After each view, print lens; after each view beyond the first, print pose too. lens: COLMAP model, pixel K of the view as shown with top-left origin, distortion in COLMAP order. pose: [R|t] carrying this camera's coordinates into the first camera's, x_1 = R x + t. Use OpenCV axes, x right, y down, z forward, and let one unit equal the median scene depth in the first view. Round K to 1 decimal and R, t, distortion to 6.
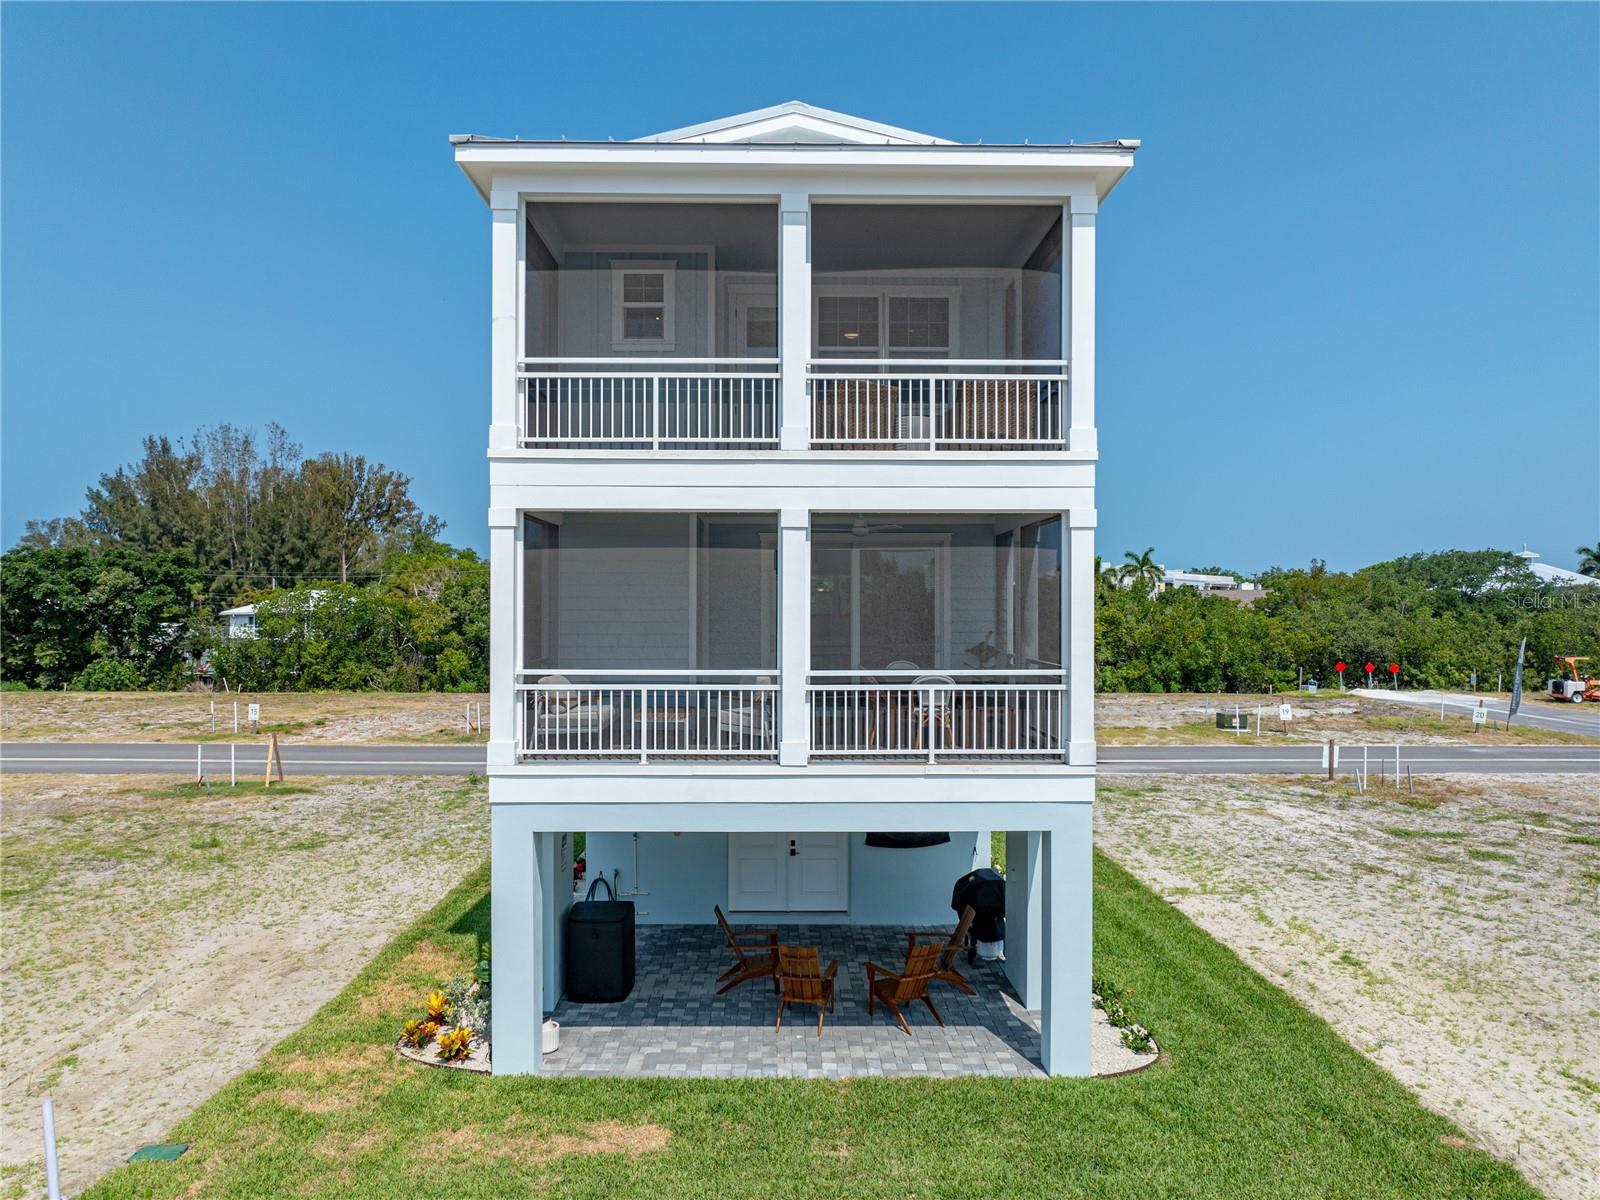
lens RADIAL K [[1132.1, 0, 800.9], [0, 1132.1, 597.2], [0, 0, 1]] dist [-0.034450, 0.020613]
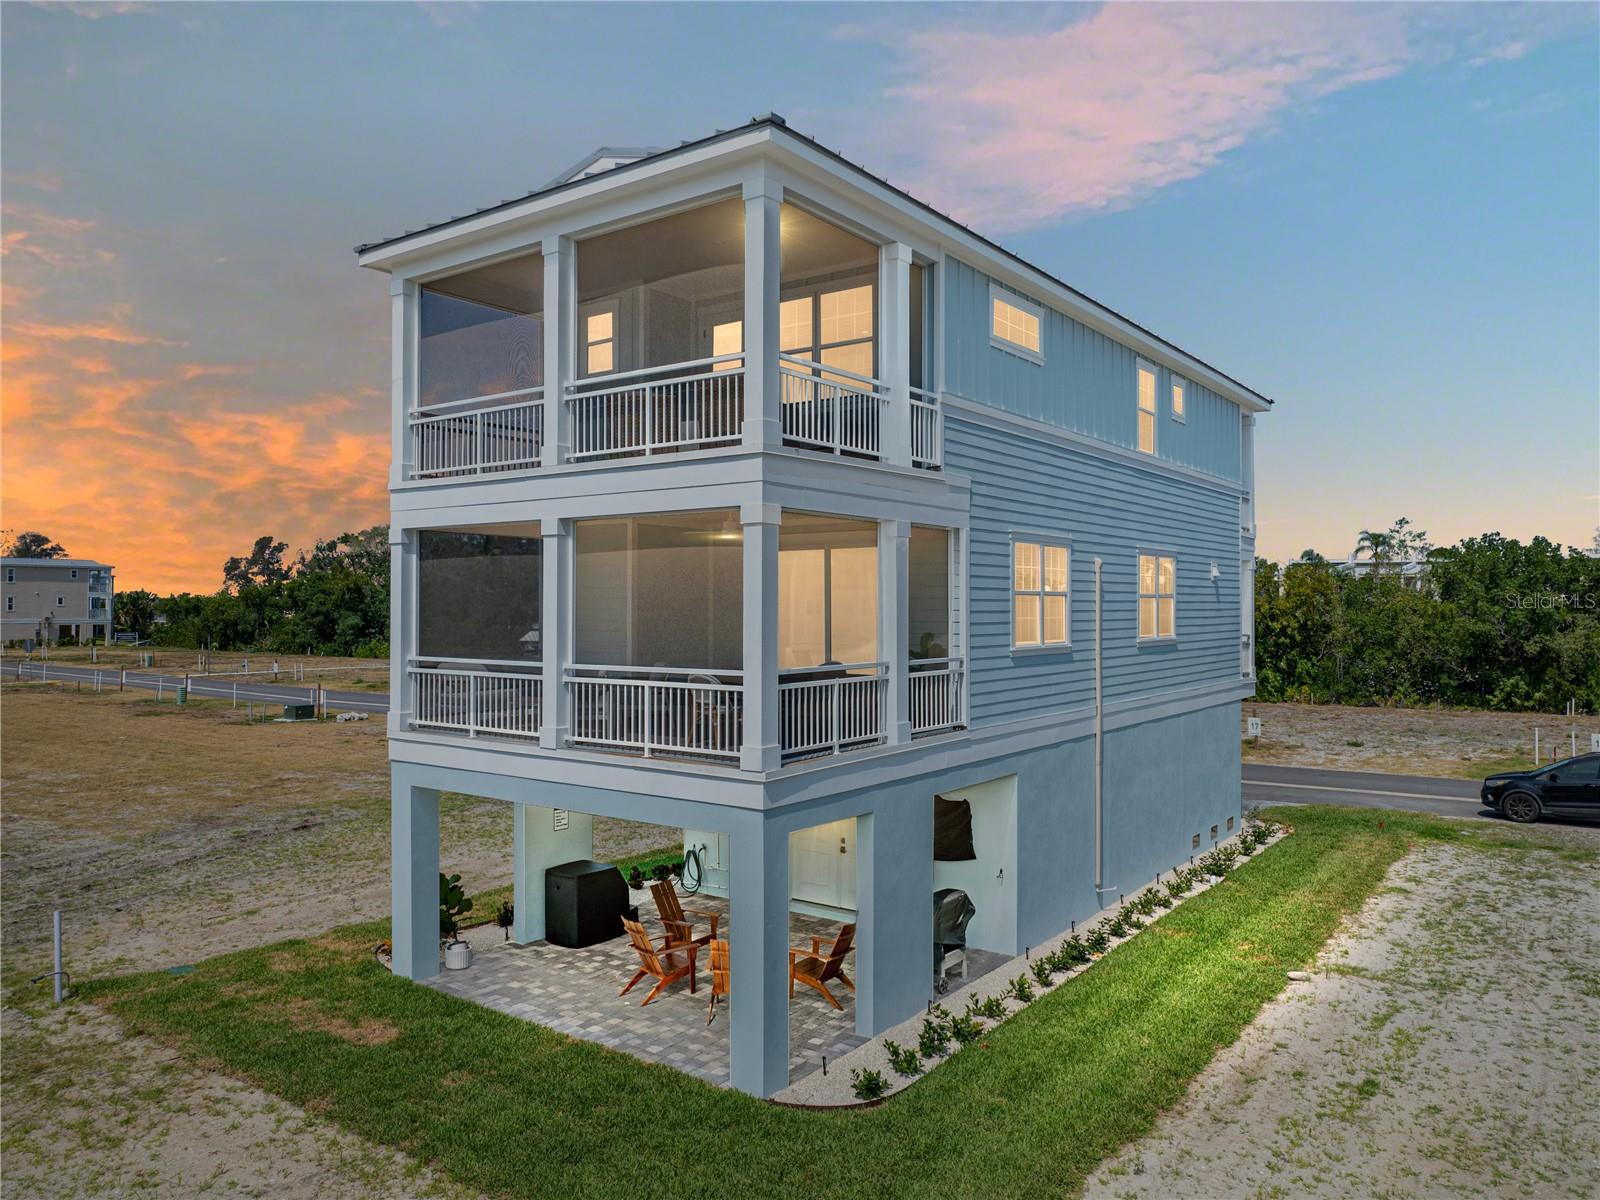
lens RADIAL K [[1132.1, 0, 793.7], [0, 1132.1, 590.9], [0, 0, 1]] dist [-0.034450, 0.020613]
pose [[0.800181, -0.007850, -0.599708, 0.809488], [0.004454, 0.999965, -0.007146, 0.002520], [0.599742, 0.003047, 0.800187, 0.237591]]
